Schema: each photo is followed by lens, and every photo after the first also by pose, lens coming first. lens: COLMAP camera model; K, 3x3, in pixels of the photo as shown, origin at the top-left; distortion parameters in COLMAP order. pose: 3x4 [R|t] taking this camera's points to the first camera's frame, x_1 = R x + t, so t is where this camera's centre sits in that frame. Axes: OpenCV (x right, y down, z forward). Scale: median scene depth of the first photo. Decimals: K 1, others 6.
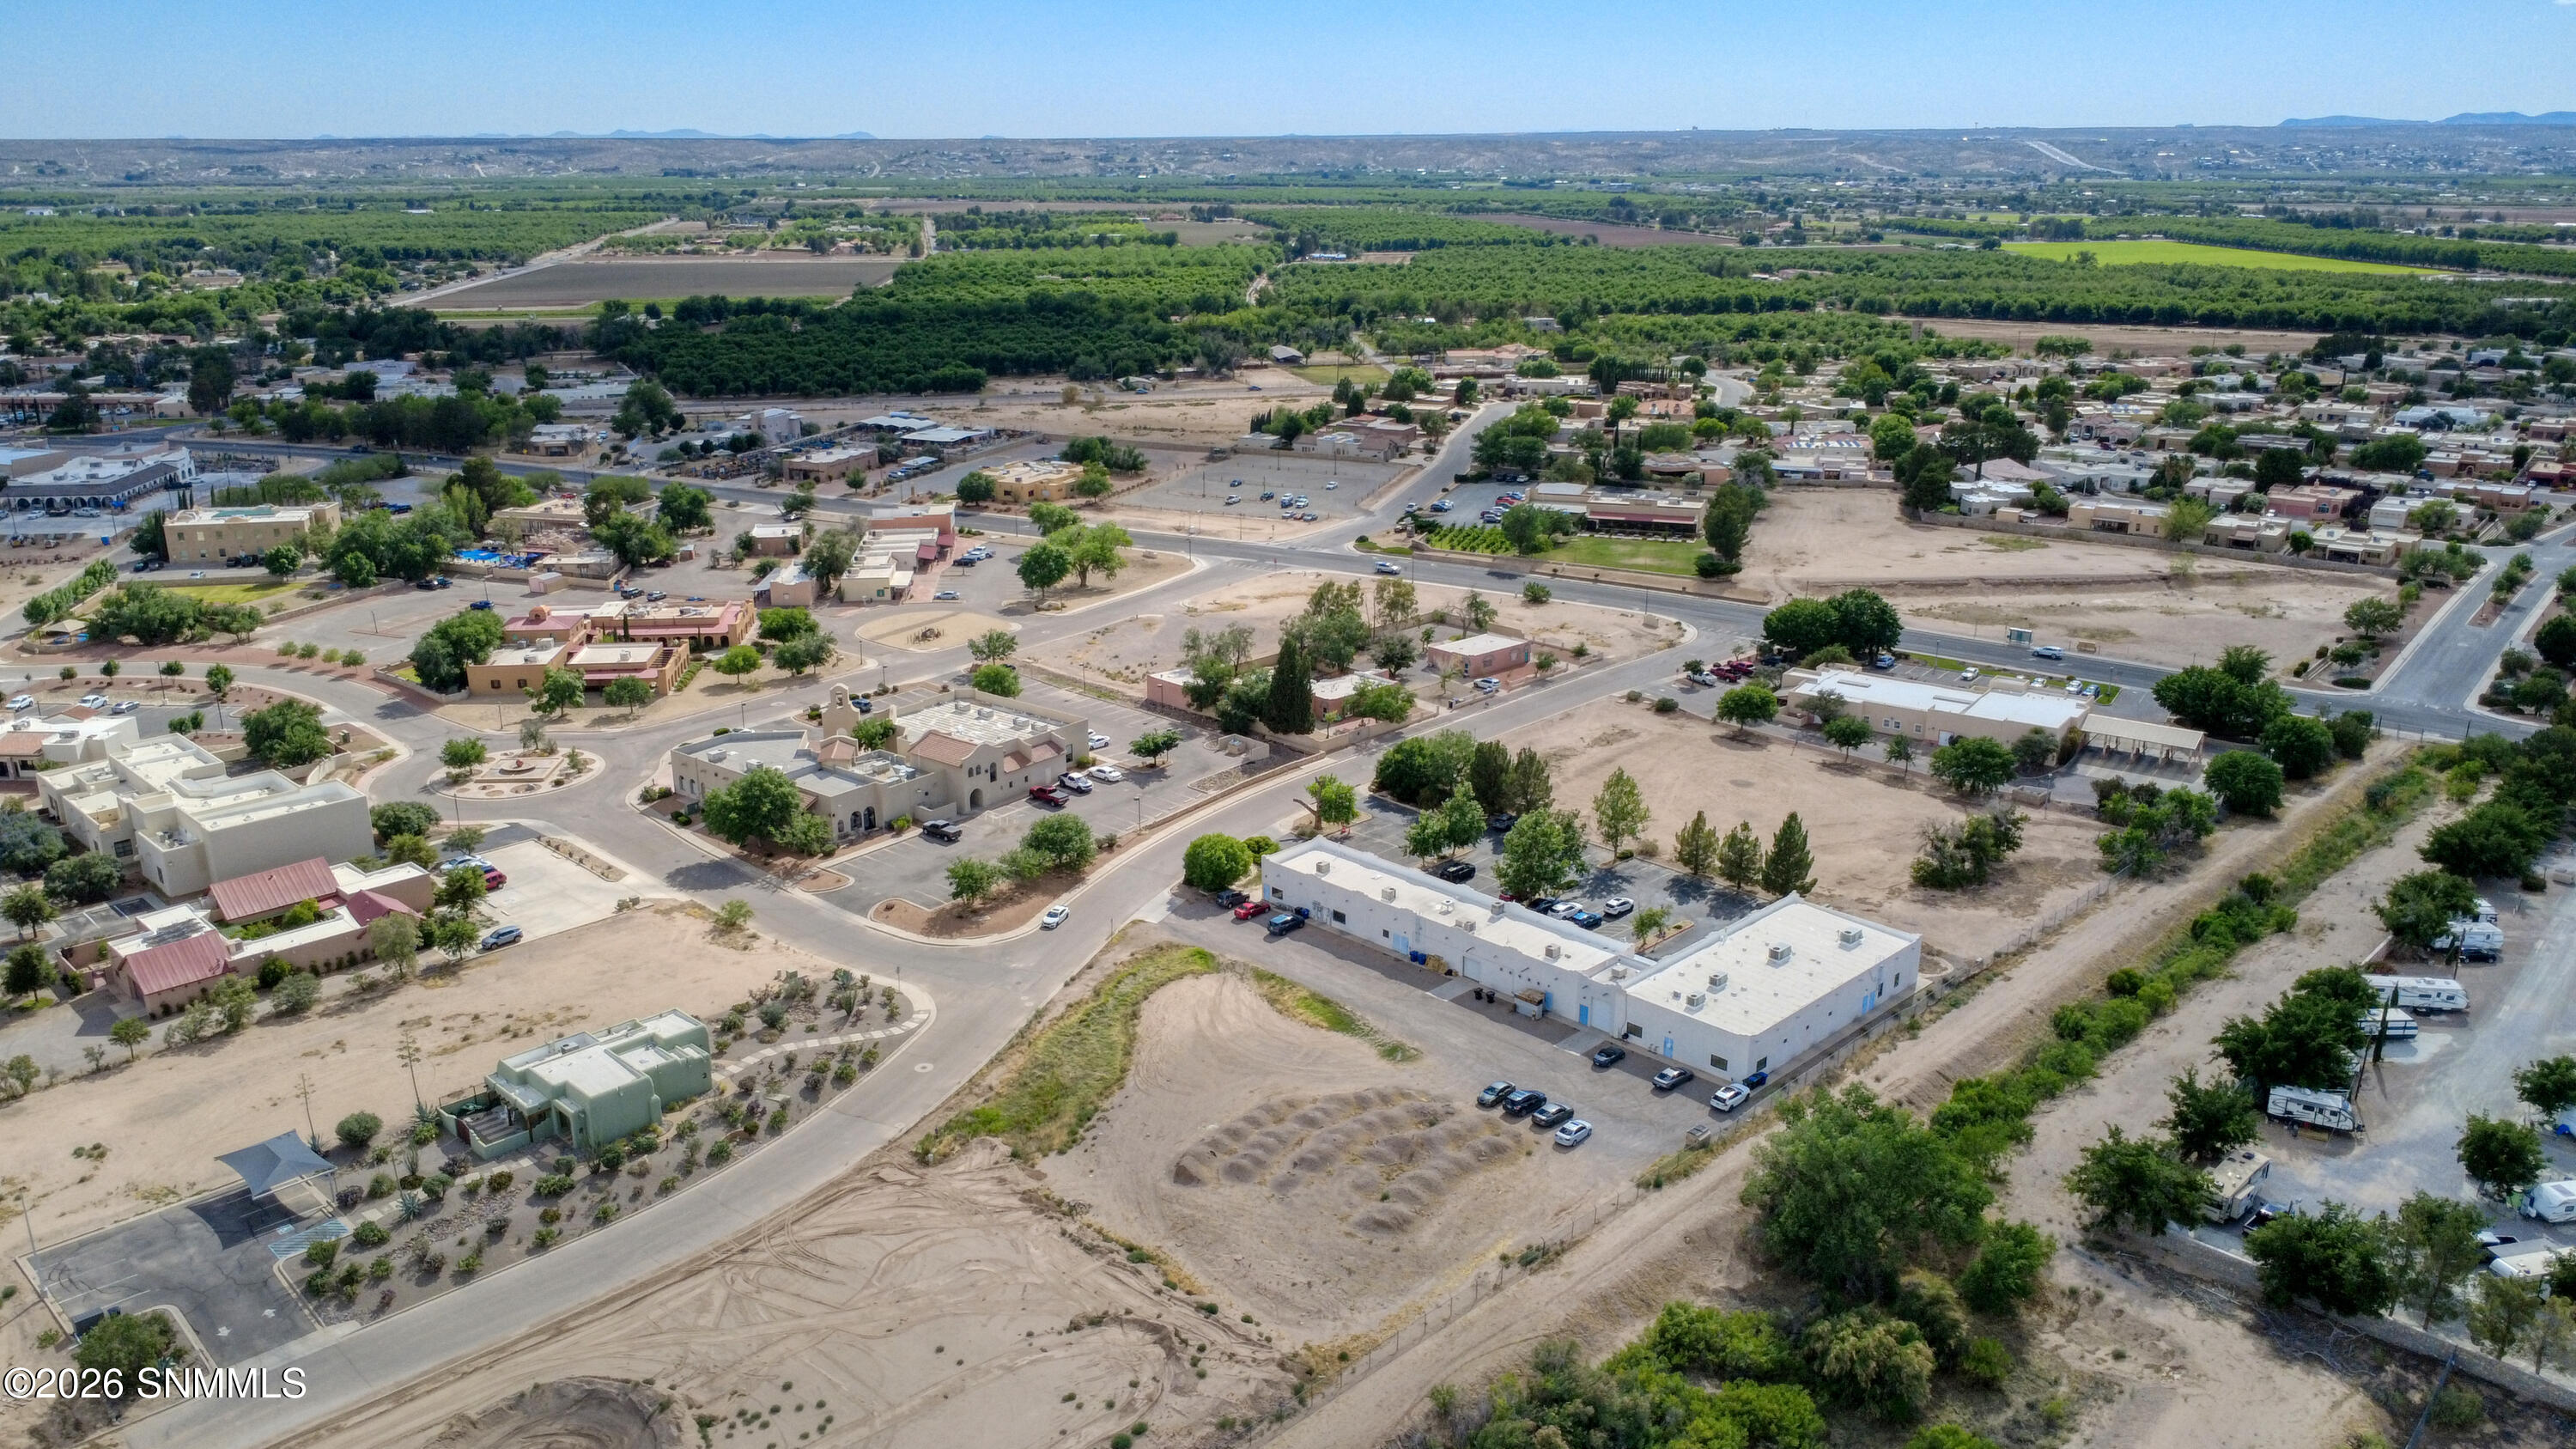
lens RADIAL K [[1883.3, 0, 1288.0], [0, 1883.3, 724.5], [0, 0, 1]] dist [-0.004187, 0.008373]
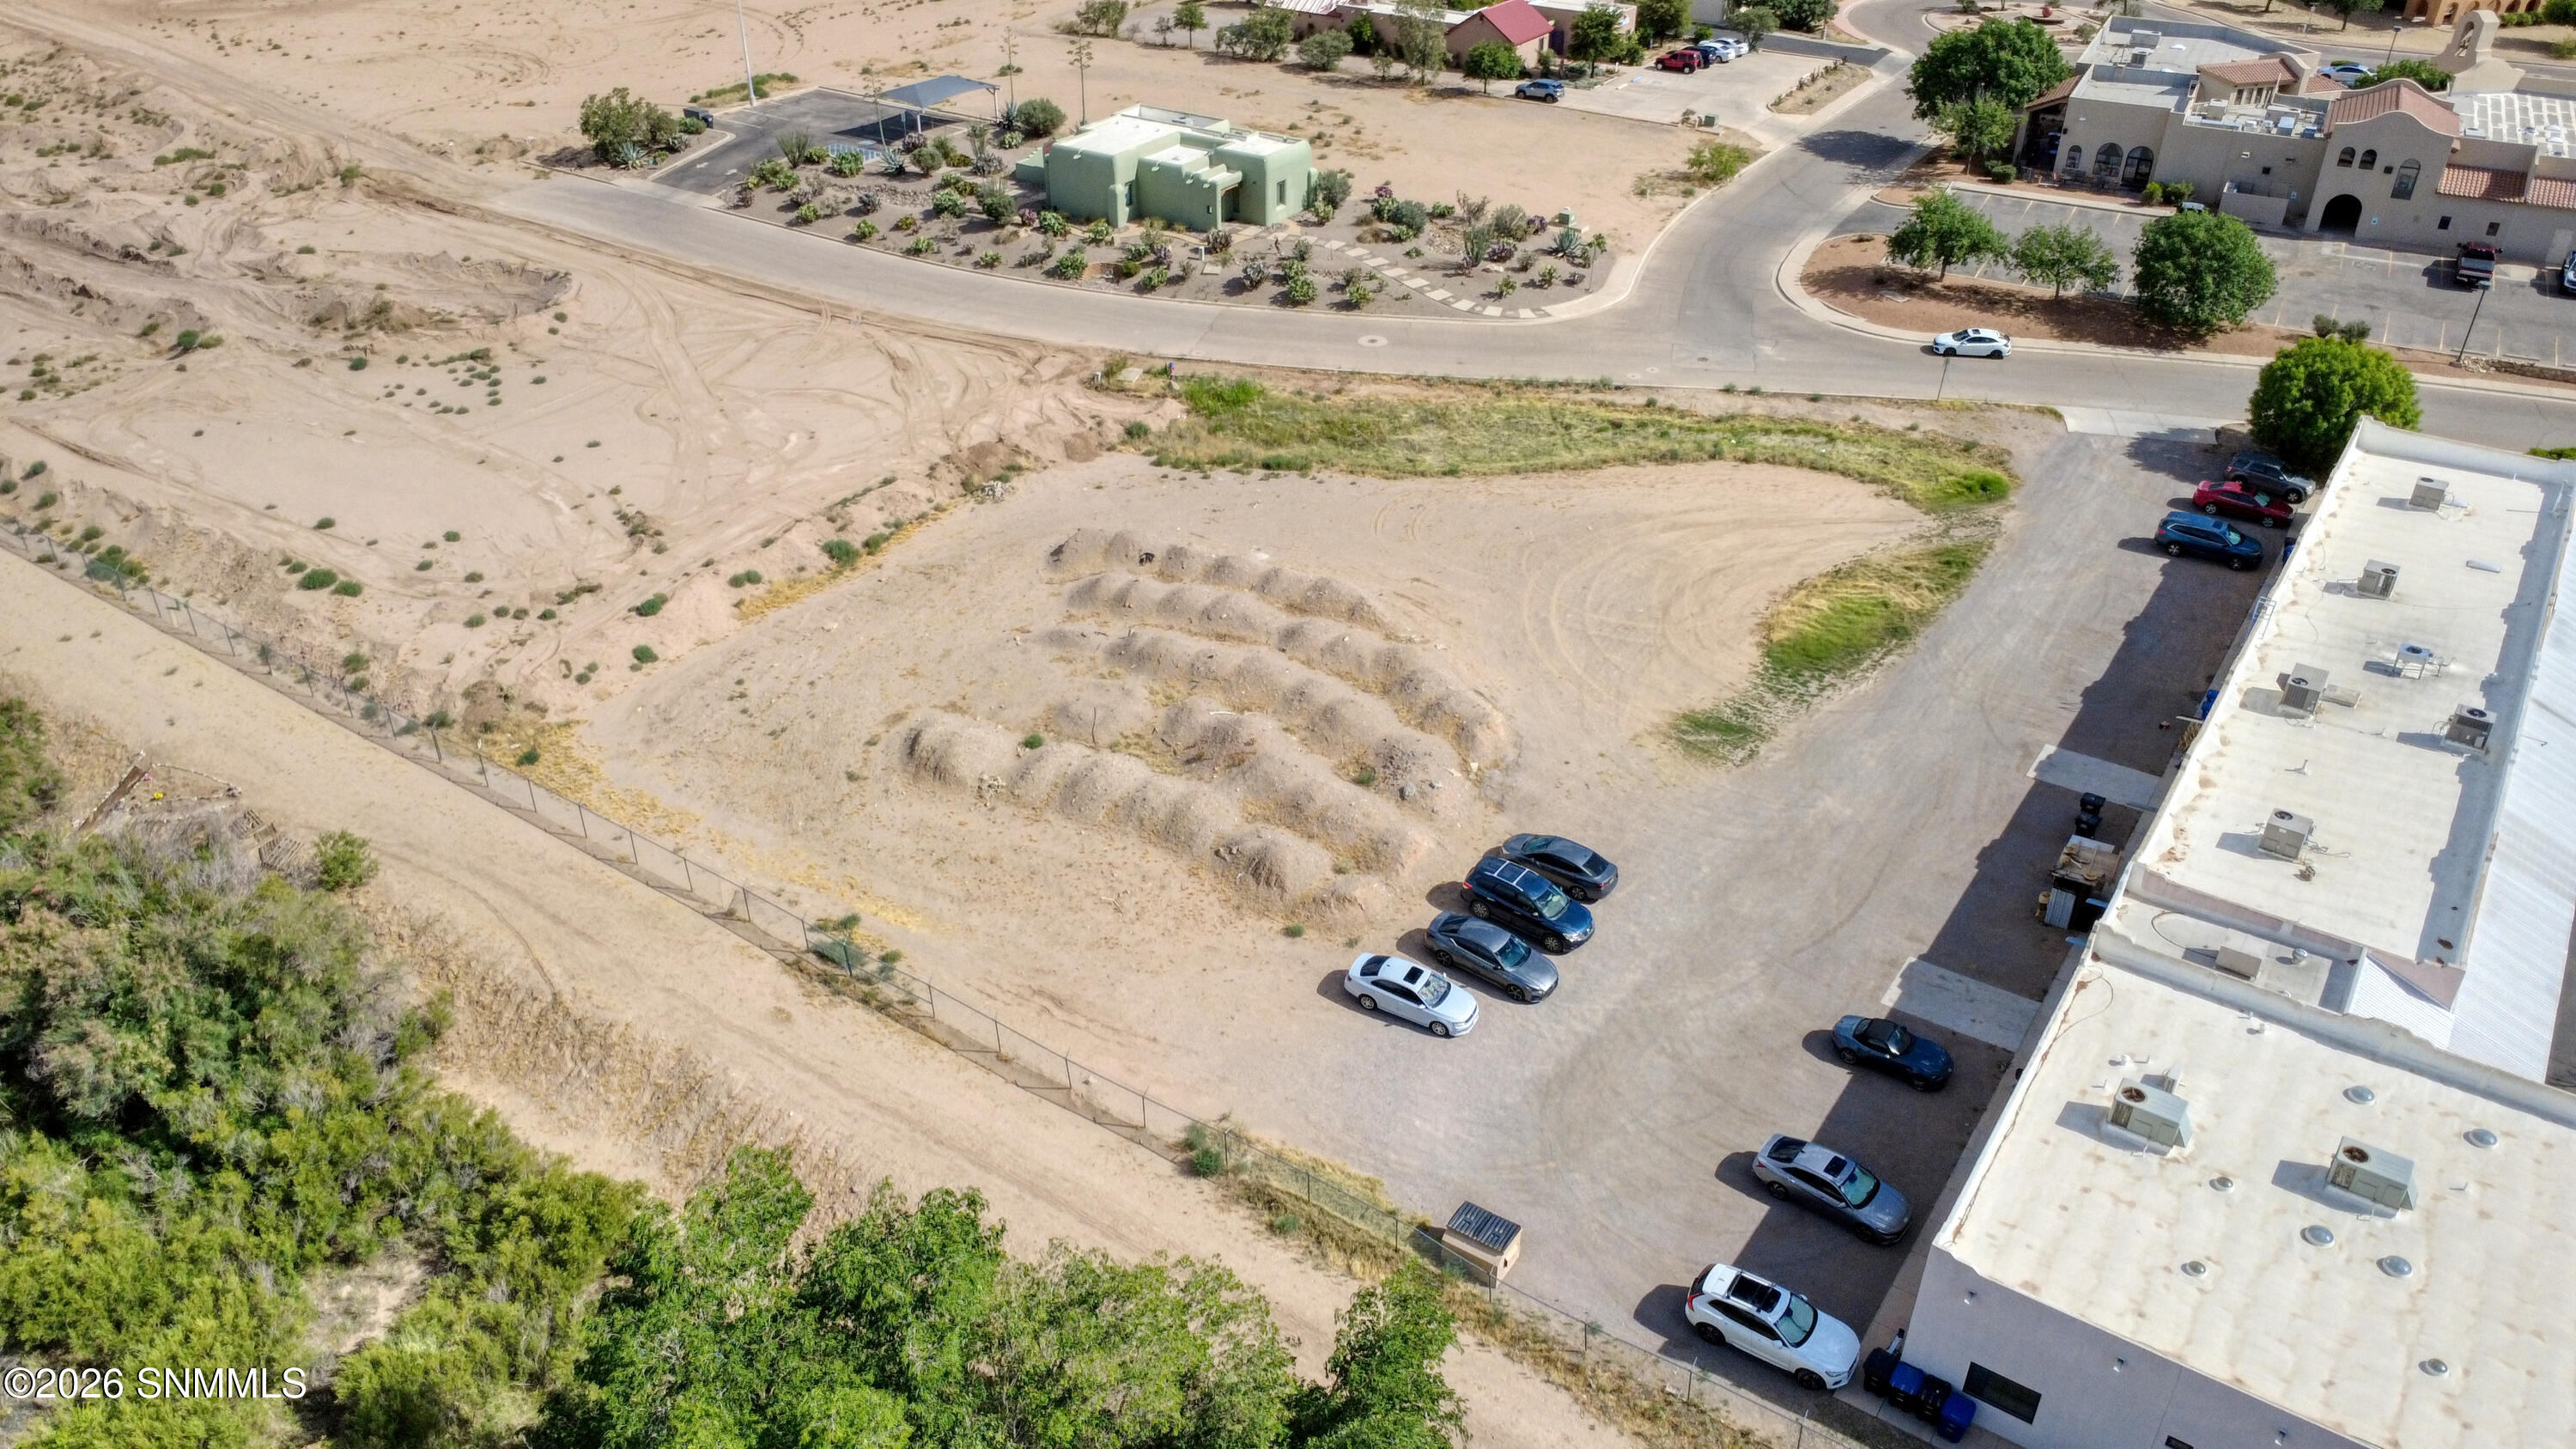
lens RADIAL K [[1883.3, 0, 1288.0], [0, 1883.3, 724.5], [0, 0, 1]] dist [-0.004187, 0.008373]
pose [[0.183492, 0.521662, -0.833186, 0.370881], [-0.295263, 0.837688, 0.459455, 0.004772], [0.937630, 0.161703, 0.307736, 0.729491]]
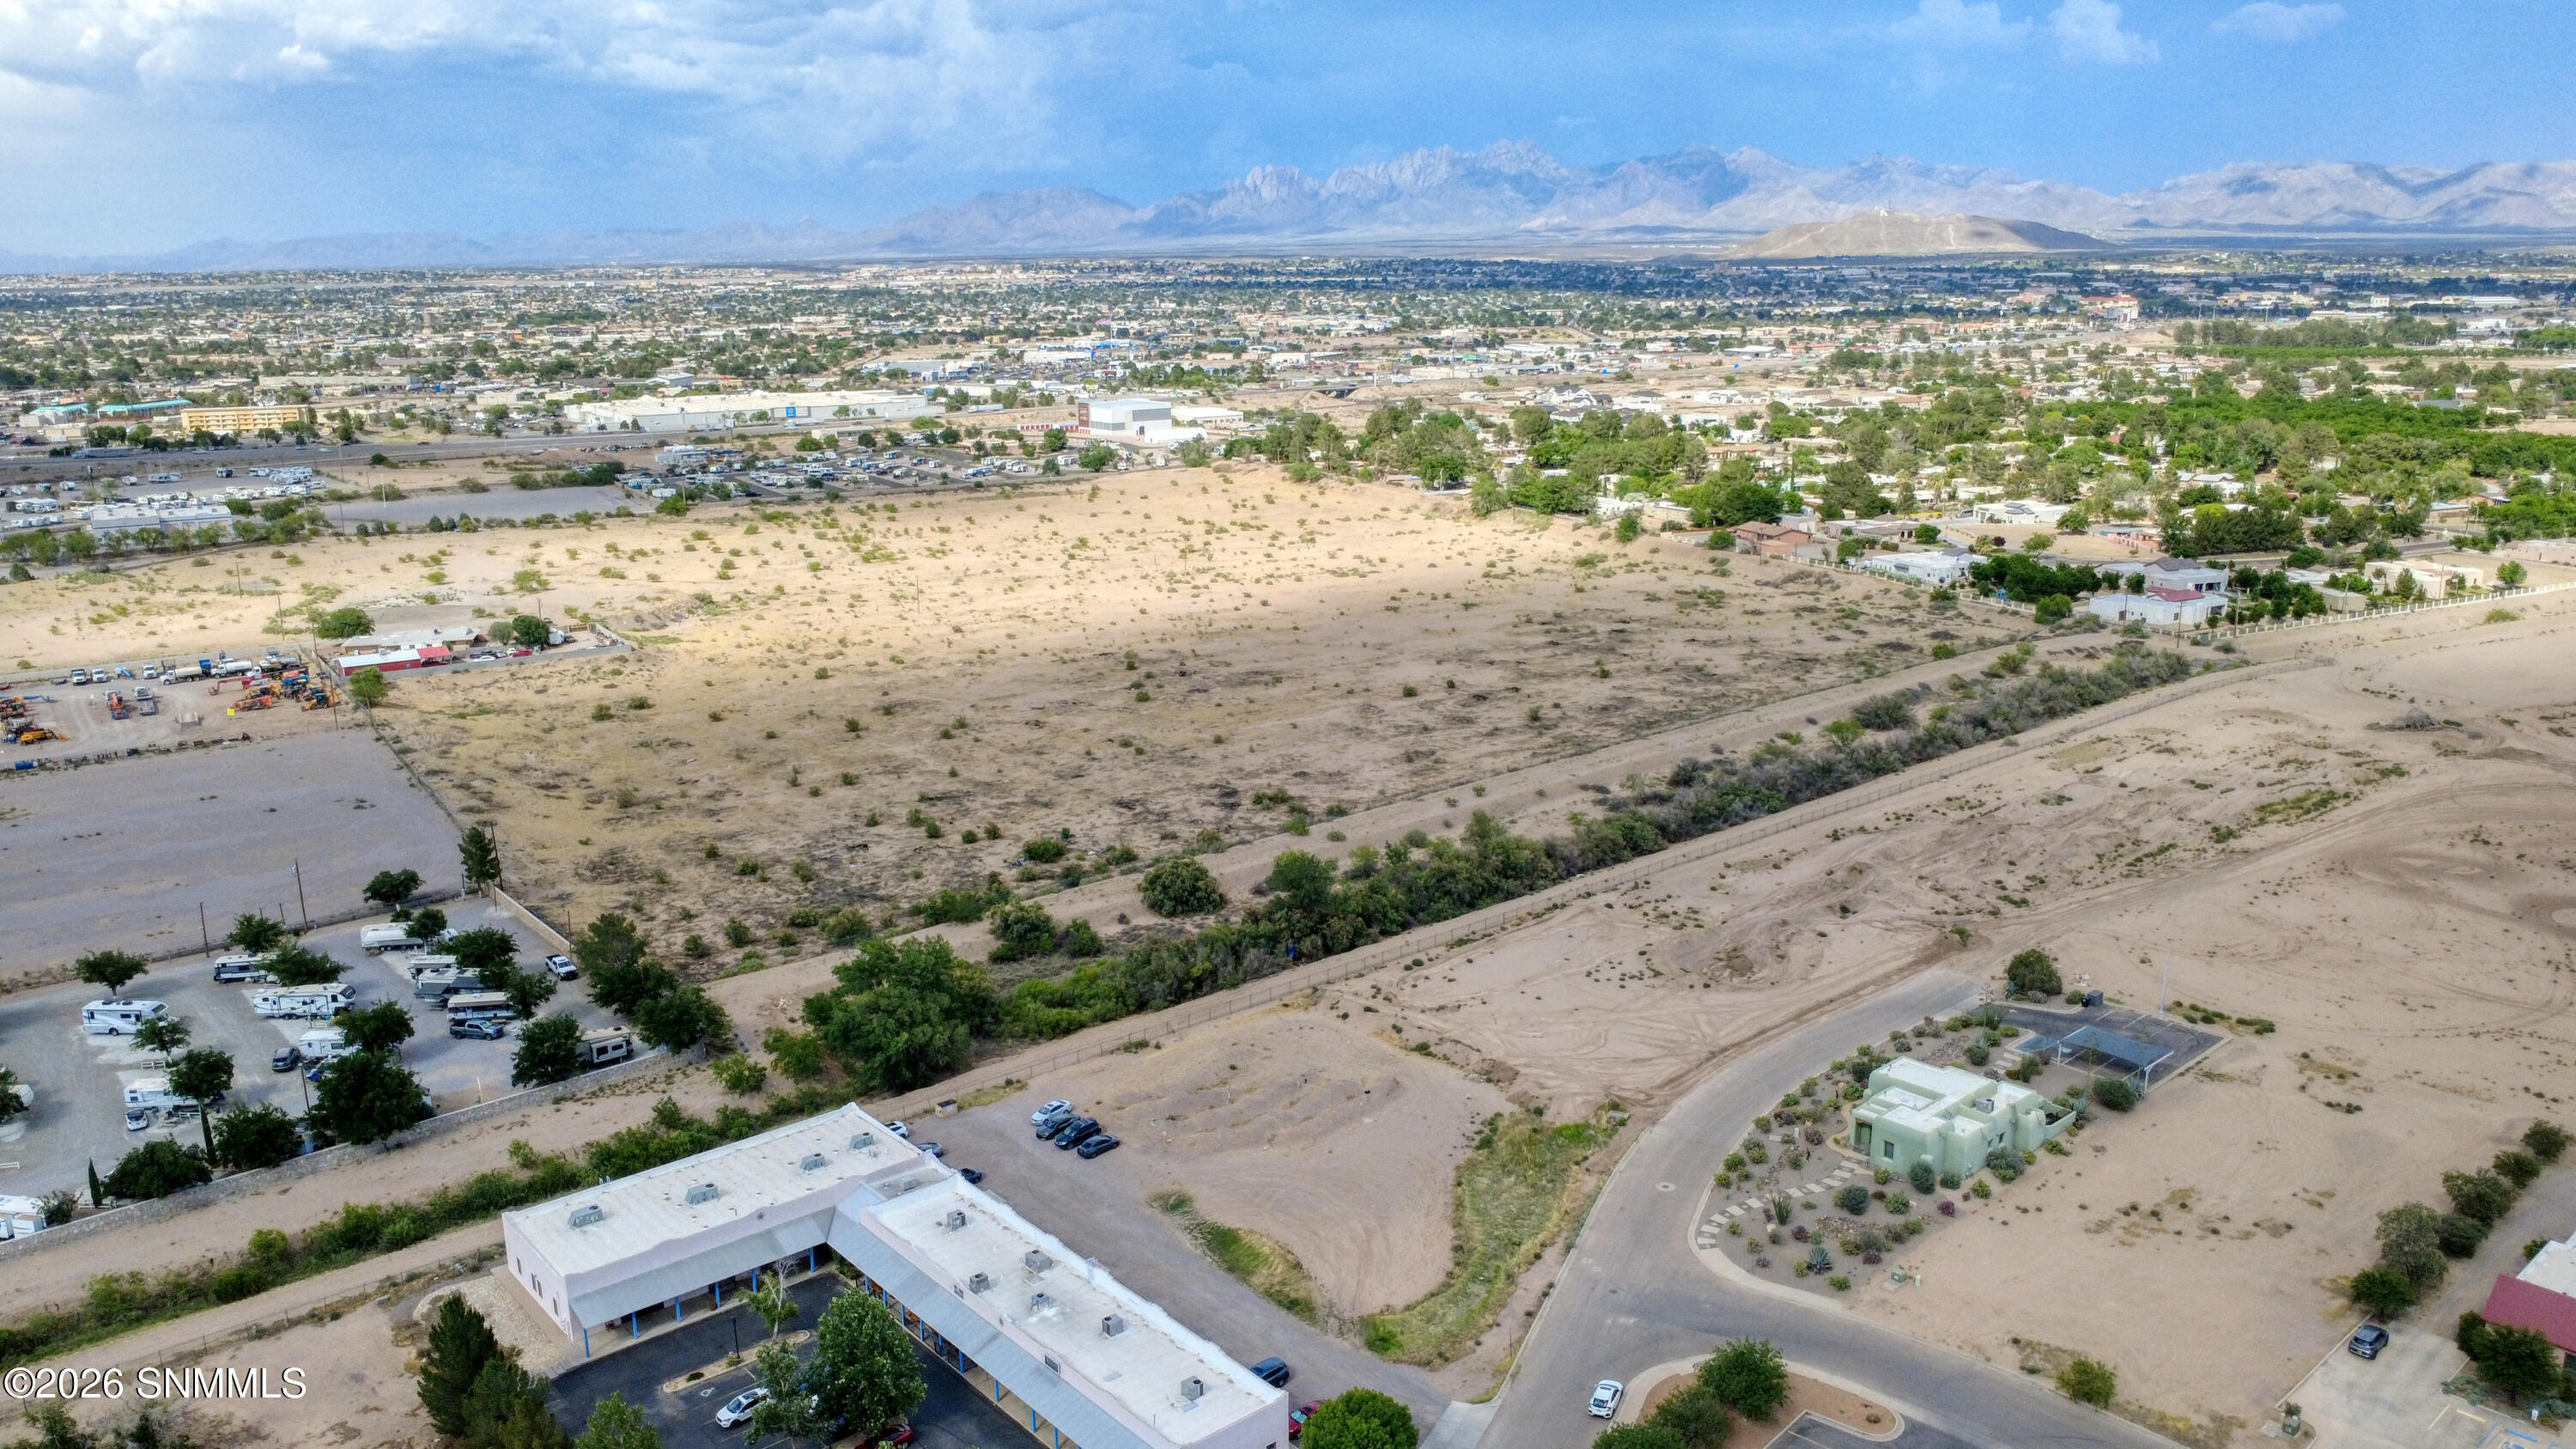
lens RADIAL K [[1883.3, 0, 1288.0], [0, 1883.3, 724.5], [0, 0, 1]] dist [-0.004187, 0.008373]
pose [[-0.996887, -0.007686, 0.078474, -0.067436], [0.033589, 0.859024, 0.510833, -0.481265], [-0.071337, 0.511878, -0.856091, 1.578846]]
